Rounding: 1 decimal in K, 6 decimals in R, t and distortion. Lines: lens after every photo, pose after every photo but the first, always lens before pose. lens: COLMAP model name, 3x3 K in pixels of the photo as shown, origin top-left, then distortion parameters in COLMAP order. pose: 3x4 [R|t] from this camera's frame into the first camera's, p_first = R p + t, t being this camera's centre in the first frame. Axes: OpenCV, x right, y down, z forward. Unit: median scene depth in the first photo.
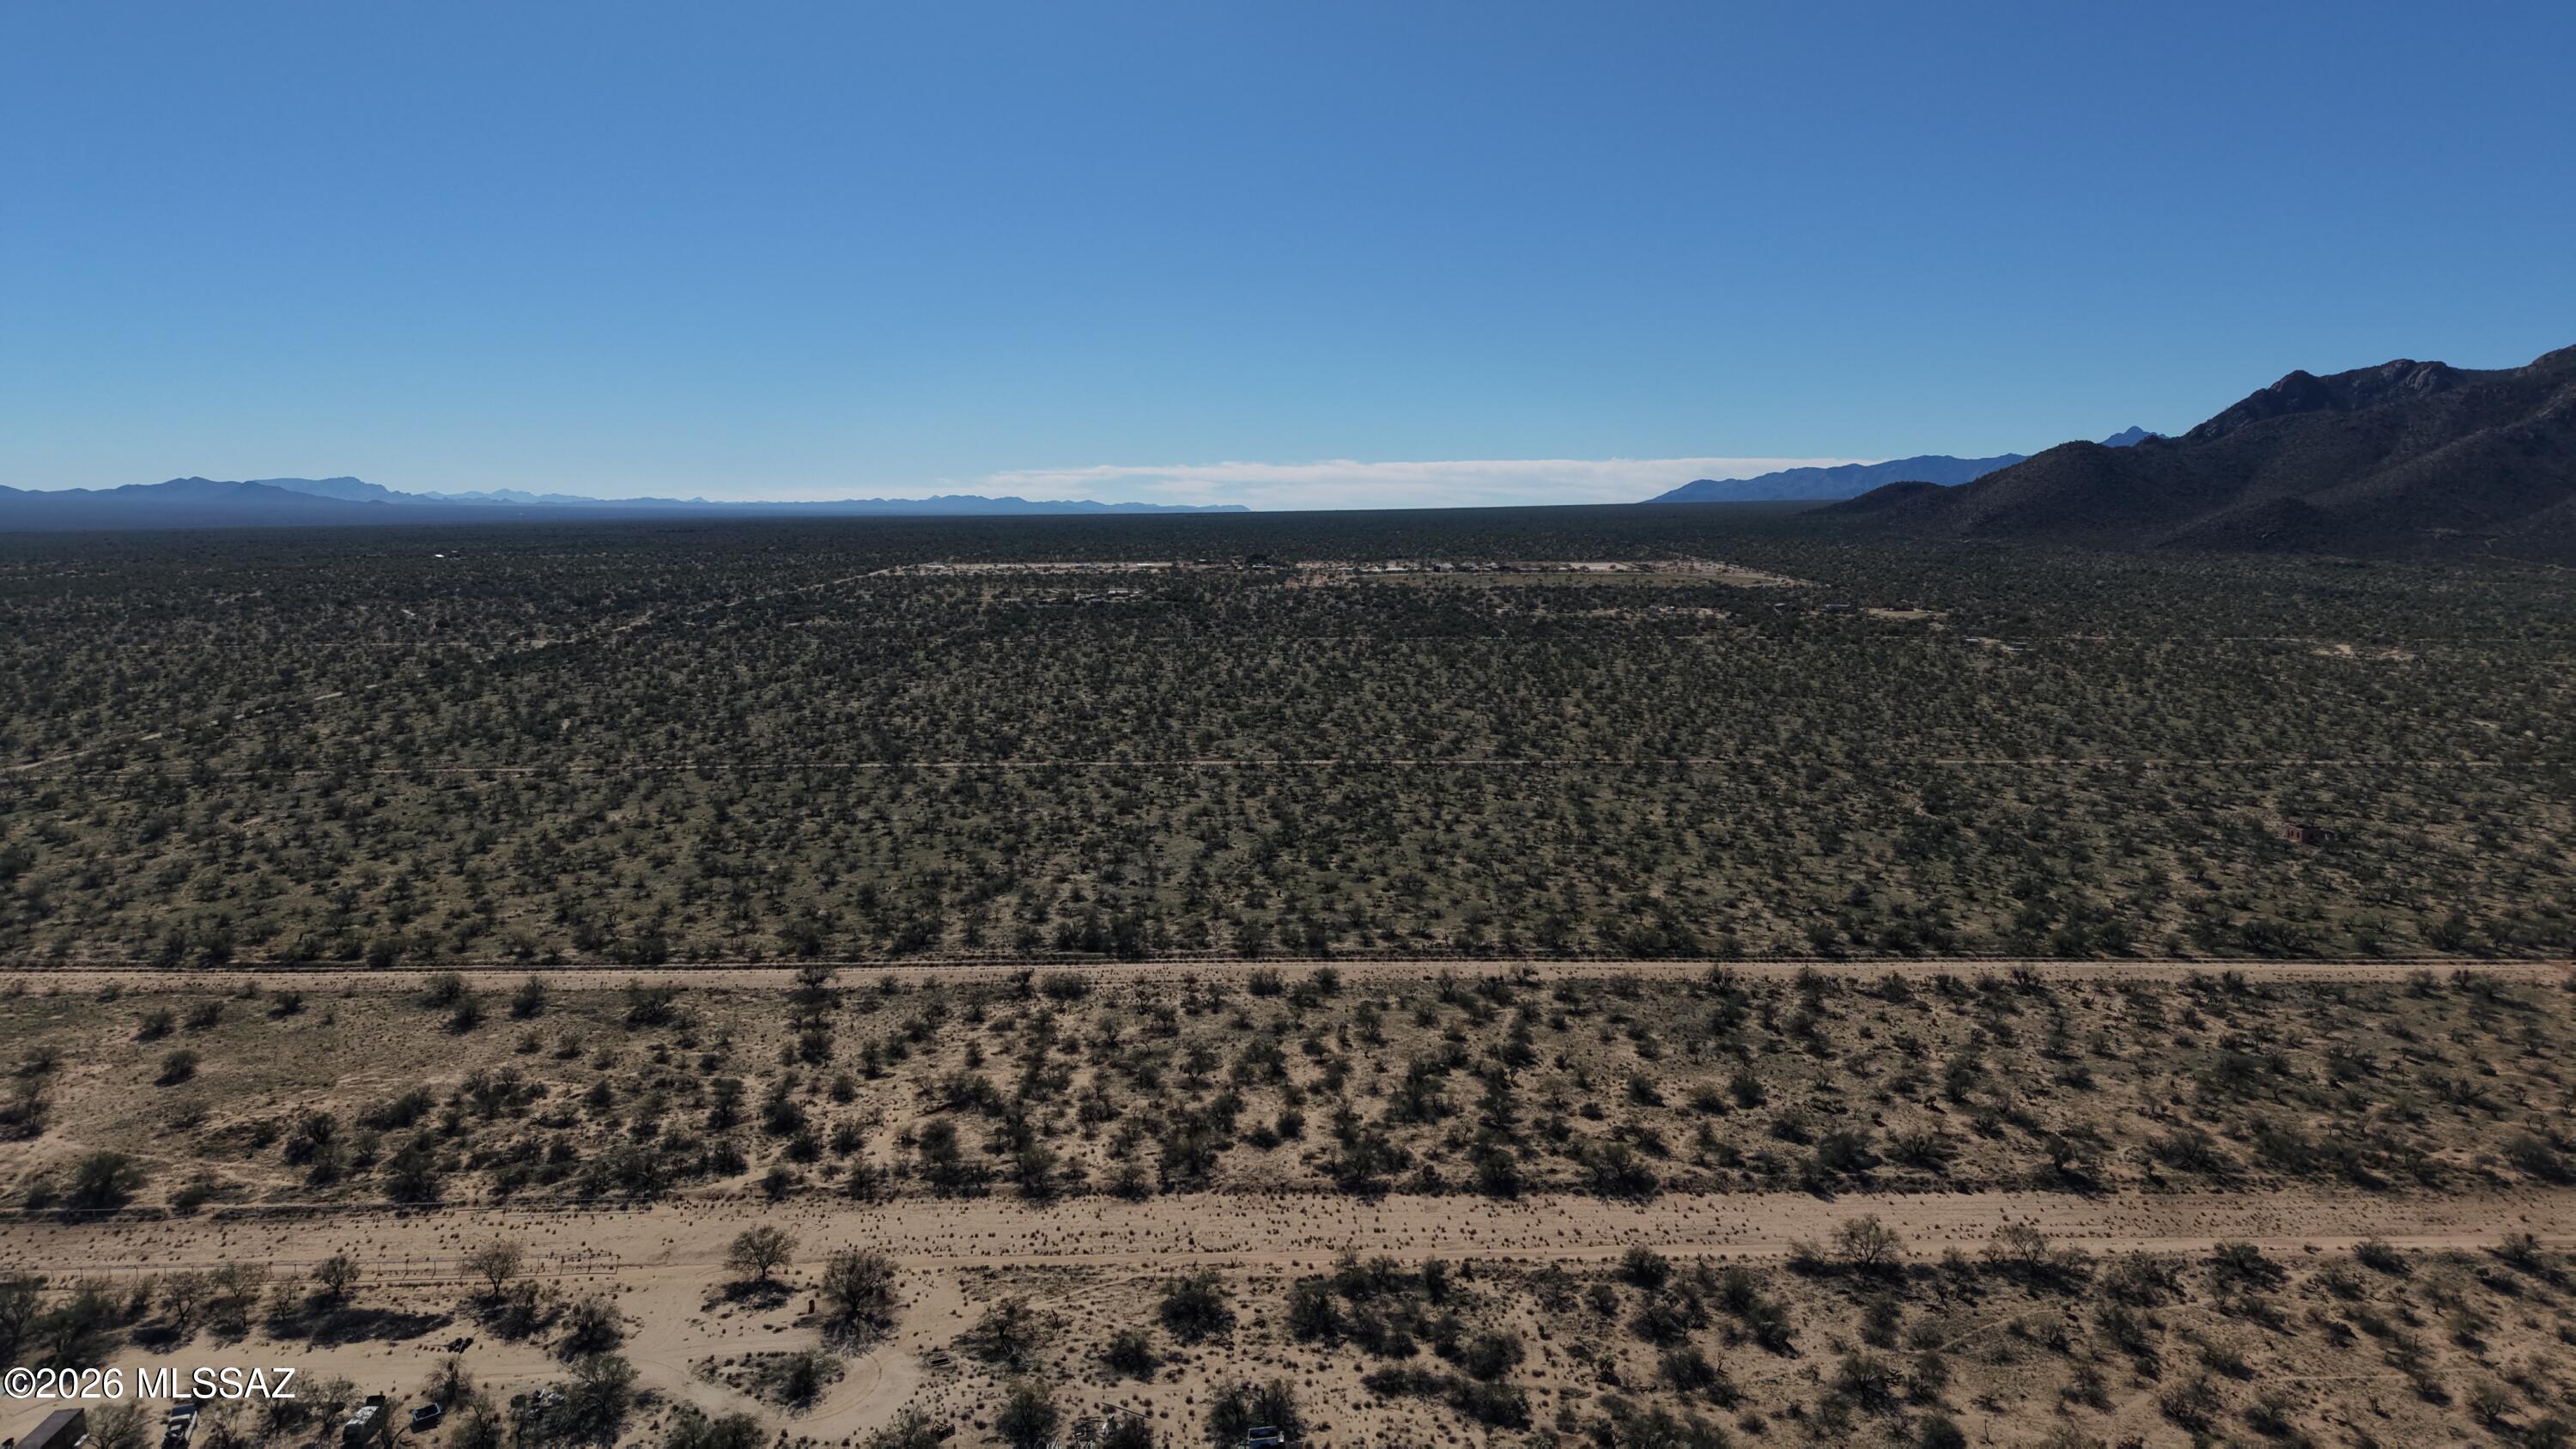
lens RADIAL K [[1742.8, 0, 1303.6], [0, 1742.8, 710.0], [0, 0, 1]] dist [0.043043, -0.051765]
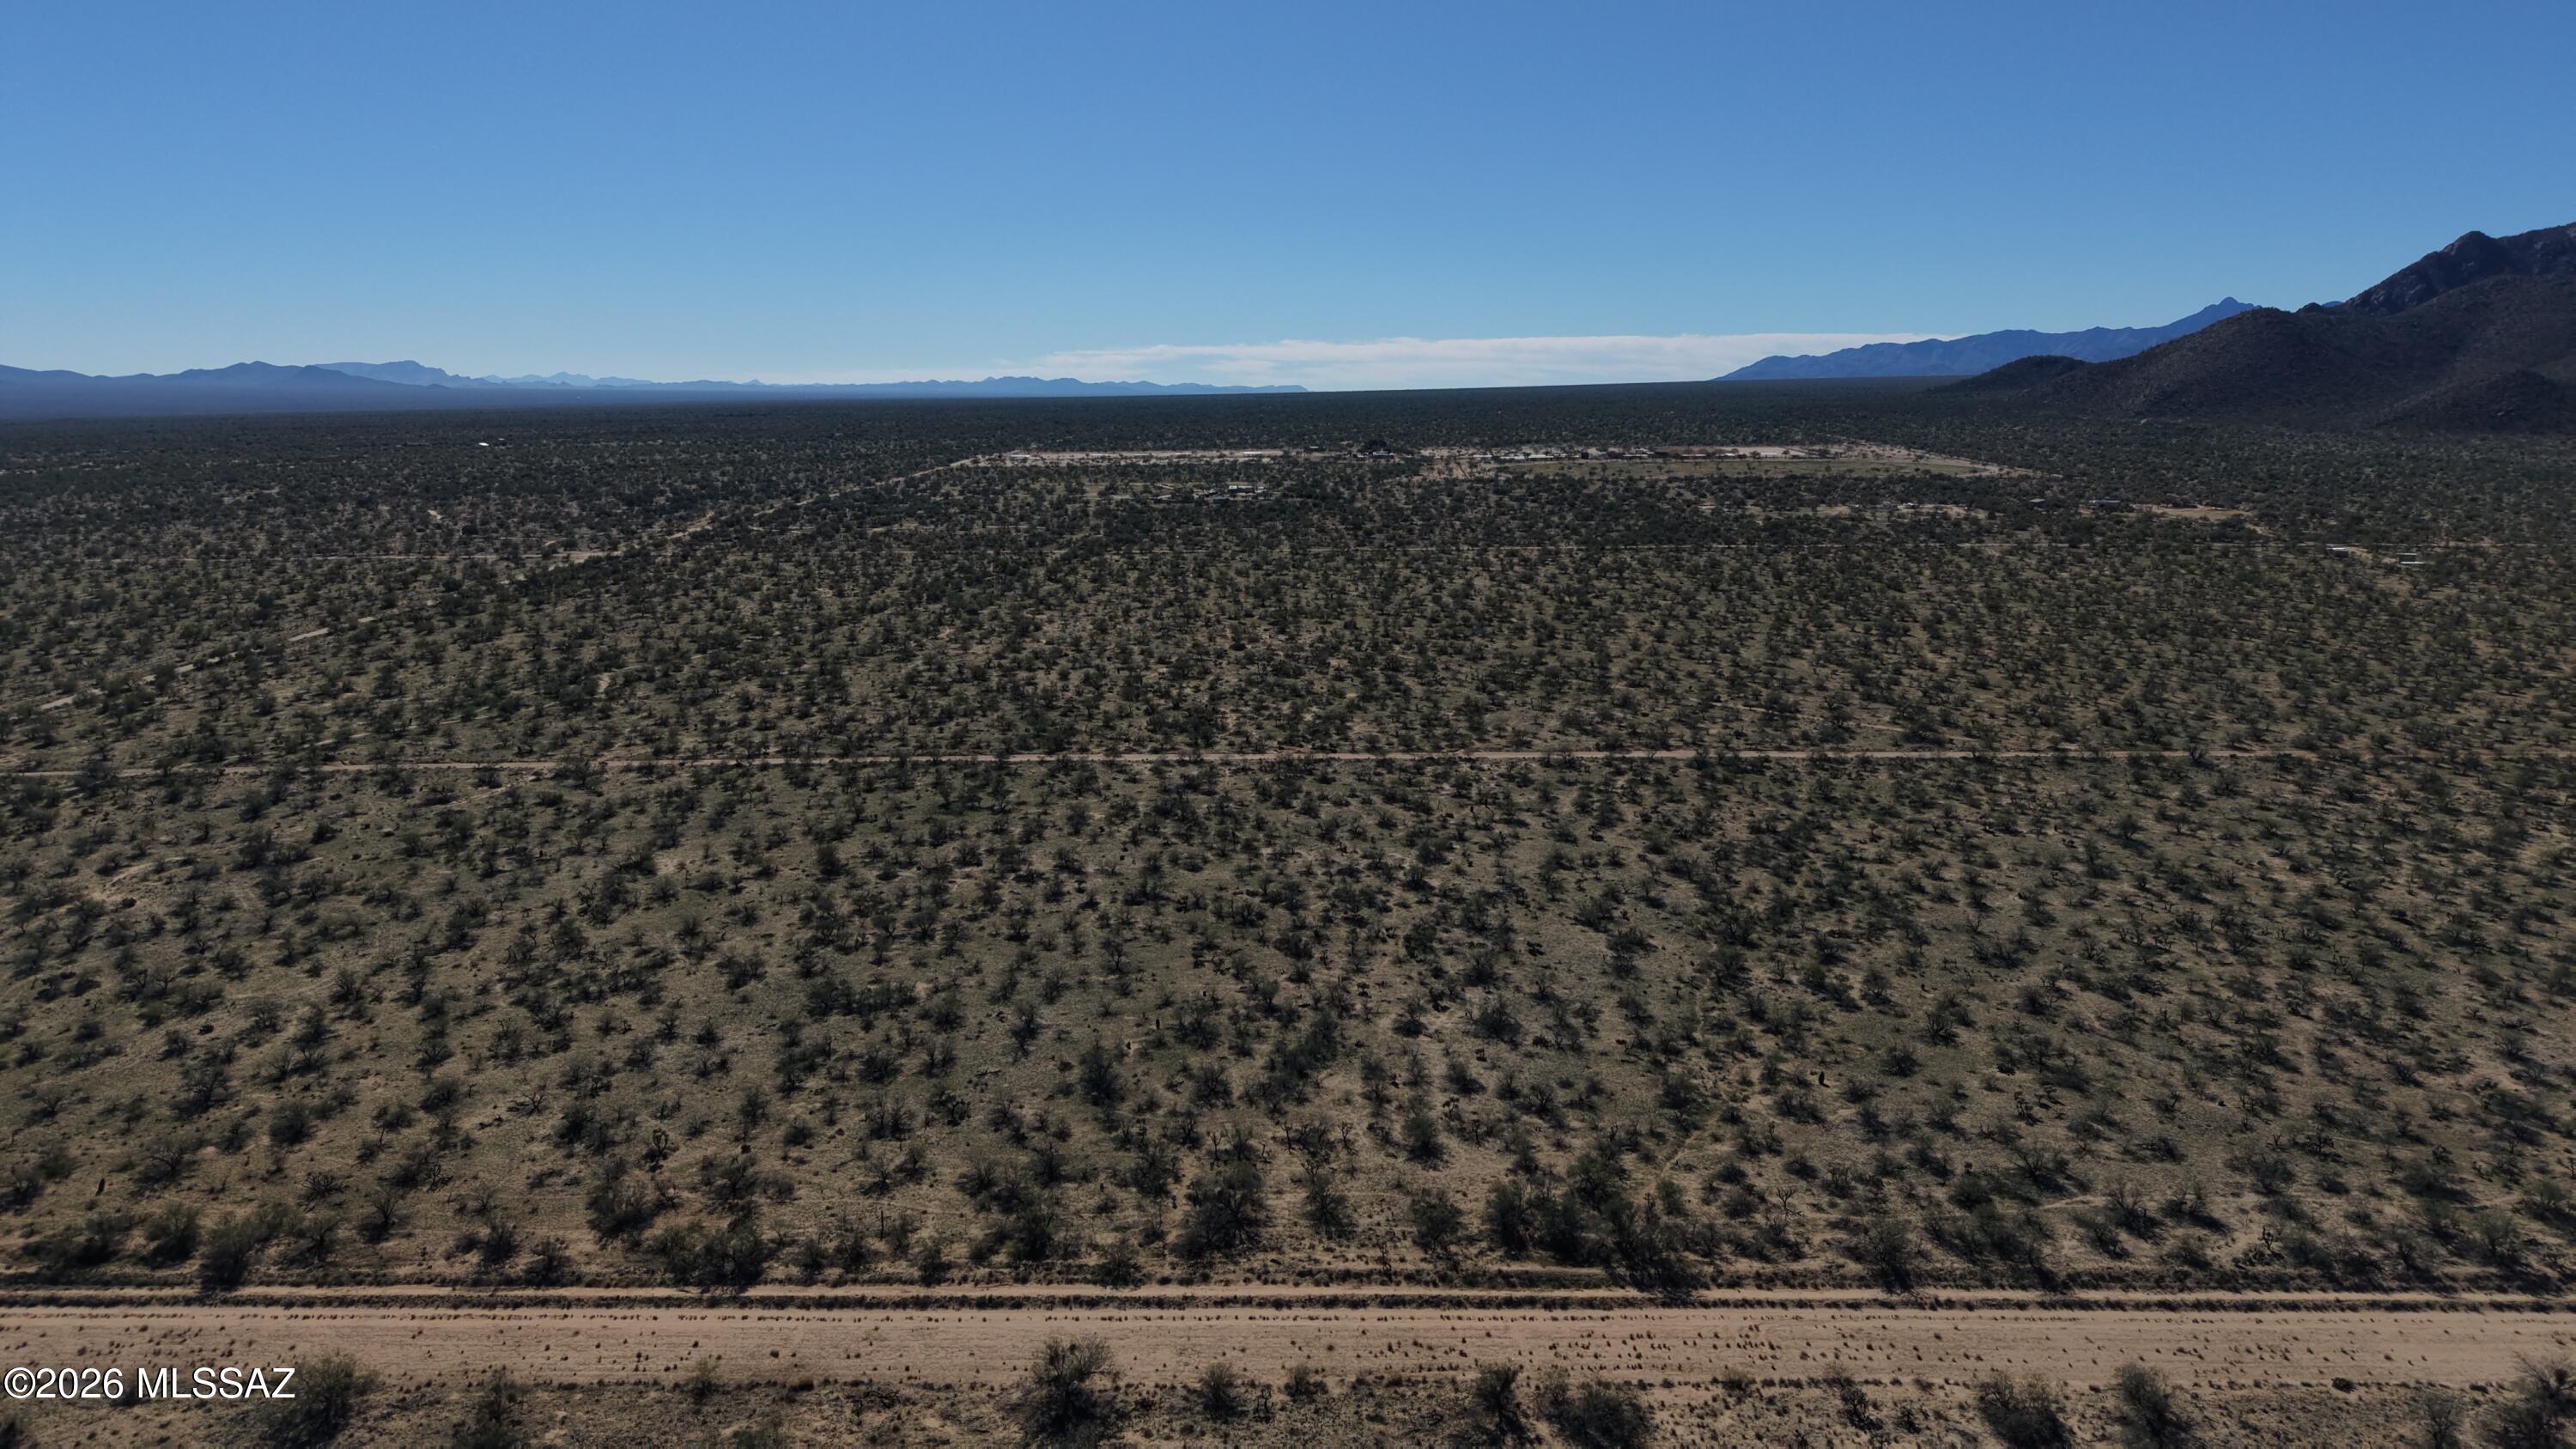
lens RADIAL K [[1742.8, 0, 1288.4], [0, 1742.8, 732.8], [0, 0, 1]] dist [0.043043, -0.051765]
pose [[0.999204, 0.003263, -0.039757, -0.064965], [-0.000102, 0.996855, 0.079247, -0.019667], [0.039890, -0.079180, 0.996062, 0.173100]]
